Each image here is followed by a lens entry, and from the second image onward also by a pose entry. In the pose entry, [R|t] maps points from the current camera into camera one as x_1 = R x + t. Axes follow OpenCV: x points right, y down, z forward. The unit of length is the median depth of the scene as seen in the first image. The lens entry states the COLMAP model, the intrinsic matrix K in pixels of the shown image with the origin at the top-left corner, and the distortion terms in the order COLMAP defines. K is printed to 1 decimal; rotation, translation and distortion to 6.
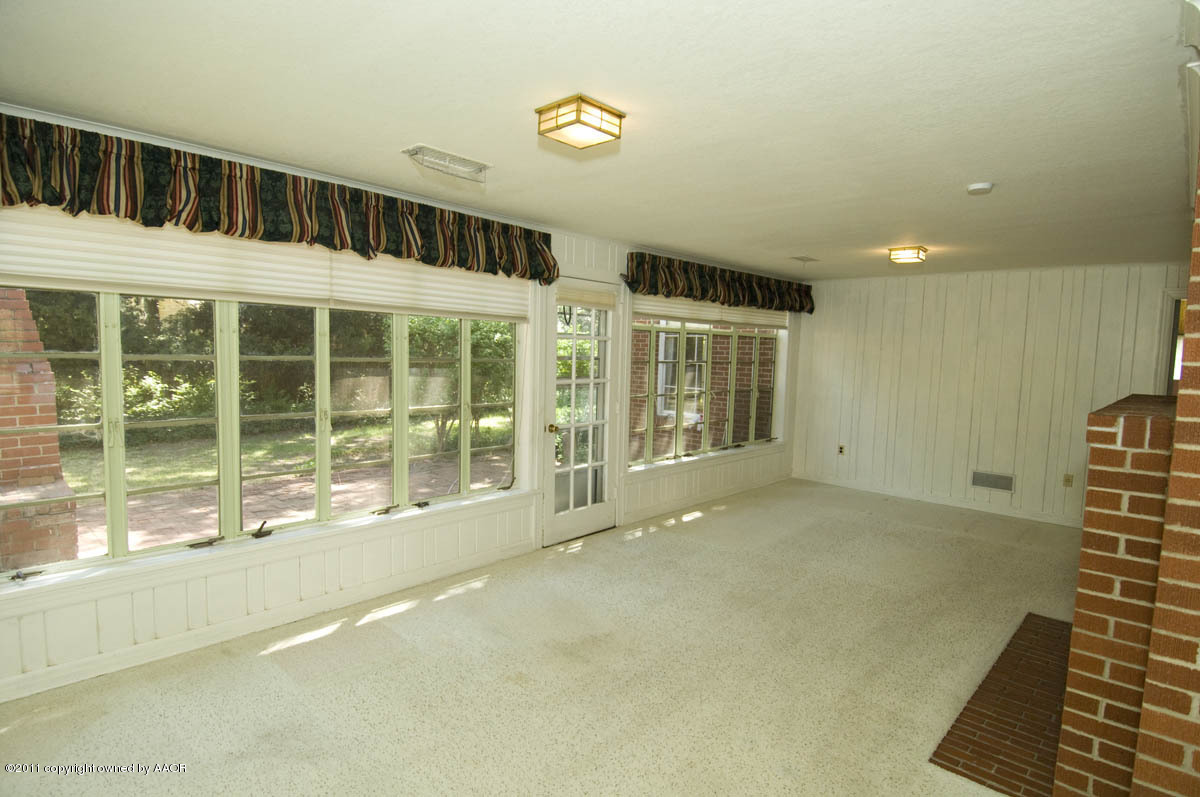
lens RADIAL K [[599.1, 0, 599.7], [0, 599.1, 403.5], [0, 0, 1]] dist [0.043464, -0.046669]
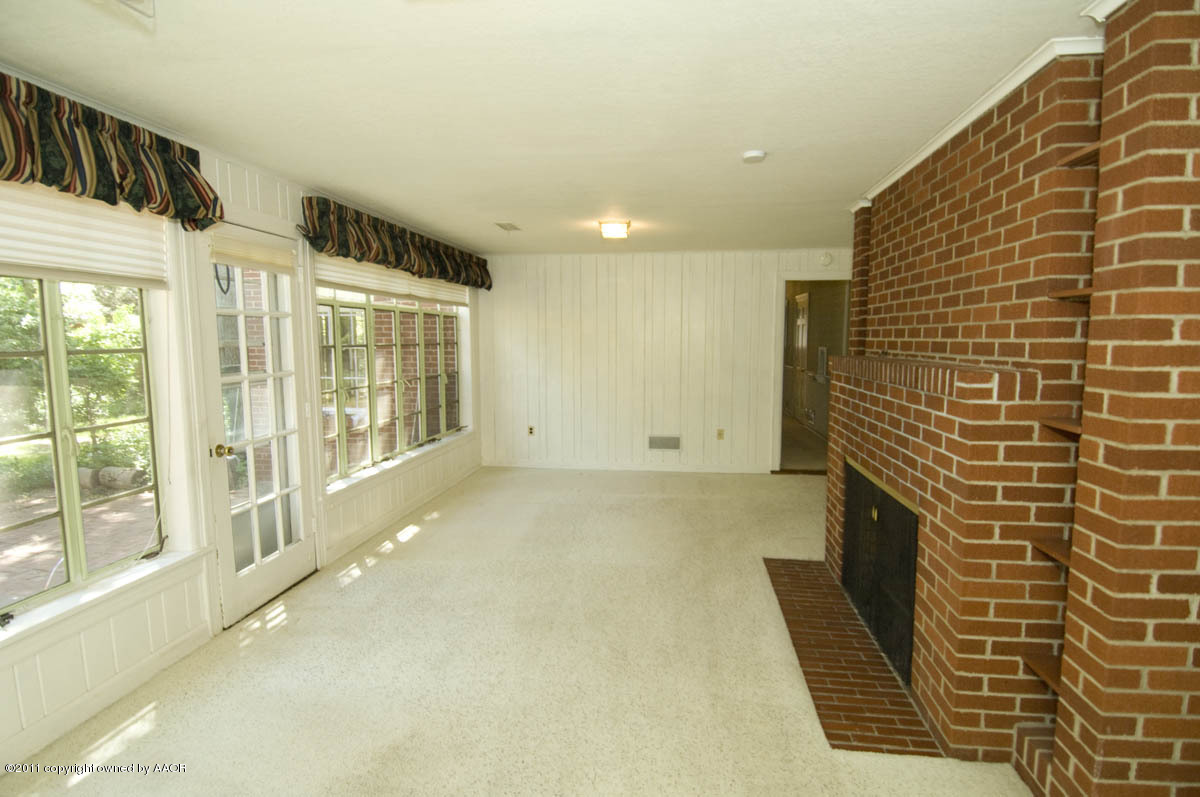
lens RADIAL K [[618.6, 0, 605.2], [0, 618.6, 402.9], [0, 0, 1]] dist [0.048521, -0.054470]
pose [[0.813610, -0.090161, 0.574378, -0.114019], [0.076525, 0.995915, 0.047933, -0.010504], [-0.576353, 0.004956, 0.817186, 0.172144]]
